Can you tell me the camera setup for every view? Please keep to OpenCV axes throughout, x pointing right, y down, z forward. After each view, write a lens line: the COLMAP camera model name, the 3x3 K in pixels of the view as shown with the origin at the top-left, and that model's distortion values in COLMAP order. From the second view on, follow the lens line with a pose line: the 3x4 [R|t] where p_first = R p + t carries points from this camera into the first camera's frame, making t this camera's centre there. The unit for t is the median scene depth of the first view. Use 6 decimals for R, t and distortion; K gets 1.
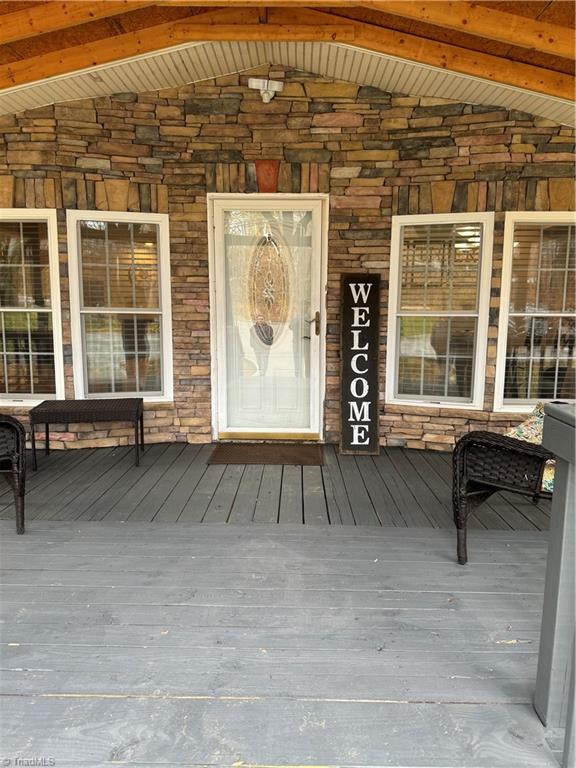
lens RADIAL K [[535.8, 0, 283.6], [0, 535.8, 384.0], [0, 0, 1]] dist [0.096253, -0.158774]
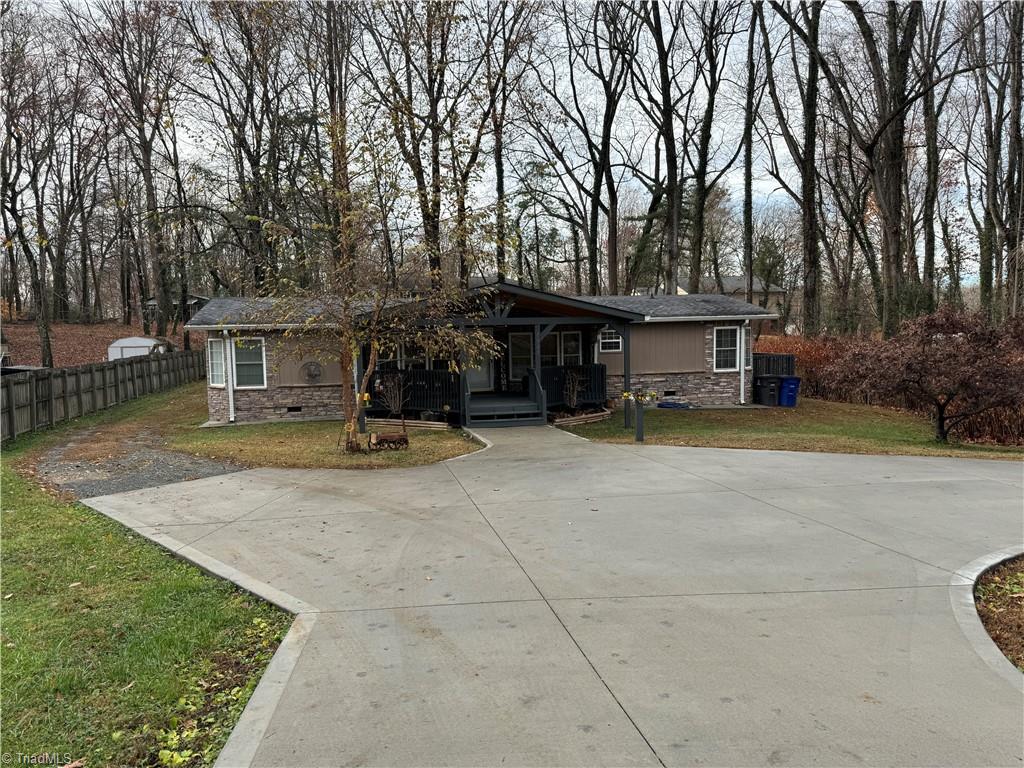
lens RADIAL K [[714.4, 0, 509.2], [0, 714.4, 407.7], [0, 0, 1]] dist [0.096253, -0.158774]
pose [[0.975975, -0.050485, 0.211952, -0.945039], [0.060817, 0.997243, -0.042513, 0.464819], [-0.209221, 0.054382, 0.976355, -4.136402]]
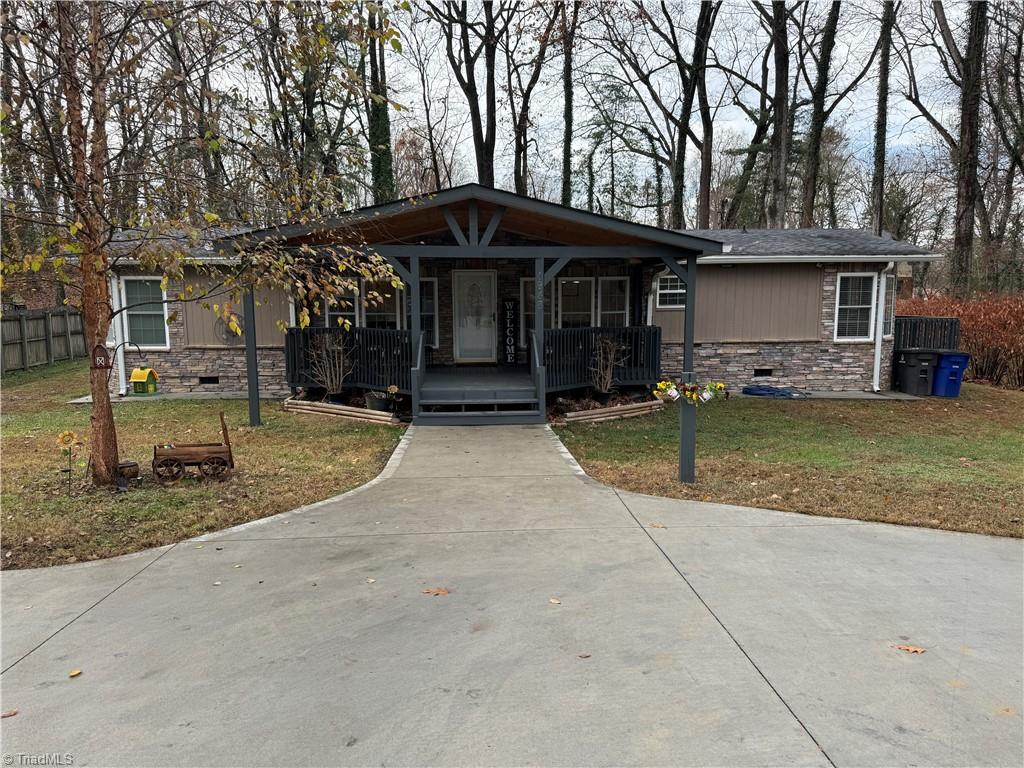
lens RADIAL K [[724.9, 0, 507.4], [0, 724.9, 398.1], [0, 0, 1]] dist [0.072544, -0.097378]
pose [[0.995789, -0.024310, 0.088397, -0.200866], [0.025276, 0.999632, -0.009818, 0.329748], [-0.088125, 0.012011, 0.996037, -2.621326]]
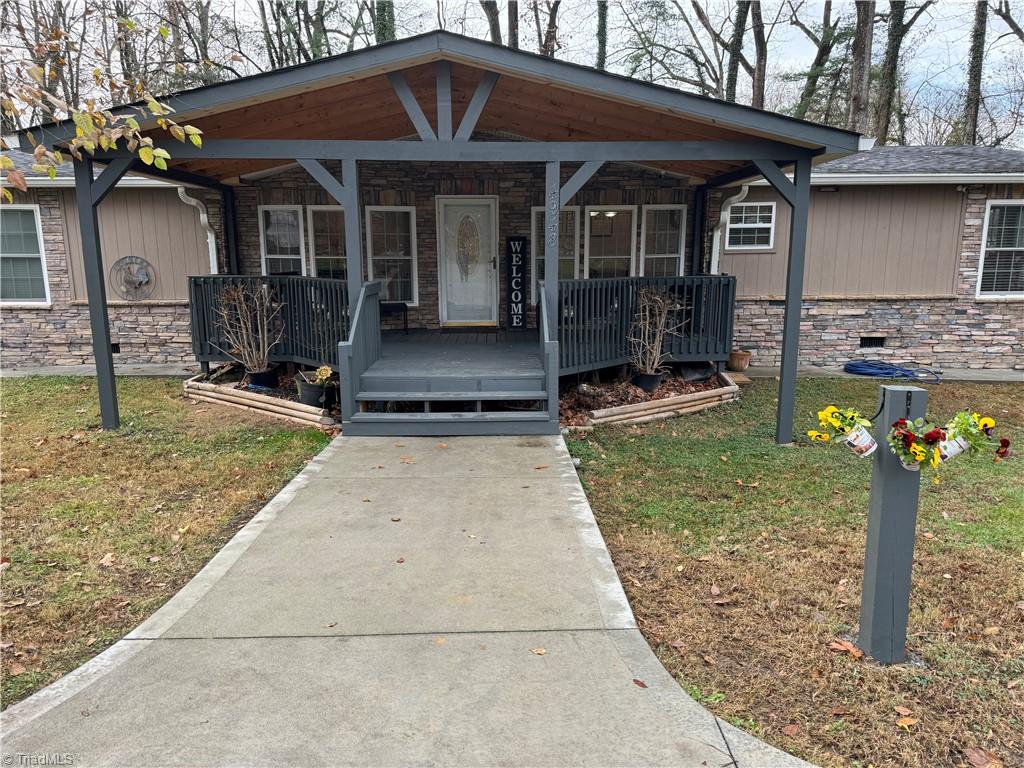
lens RADIAL K [[724.9, 0, 507.4], [0, 724.9, 398.1], [0, 0, 1]] dist [0.072544, -0.097378]
pose [[0.998600, -0.020872, 0.048605, -0.026267], [0.018254, 0.998391, 0.053685, 0.232496], [-0.049648, -0.052723, 0.997374, -1.629316]]
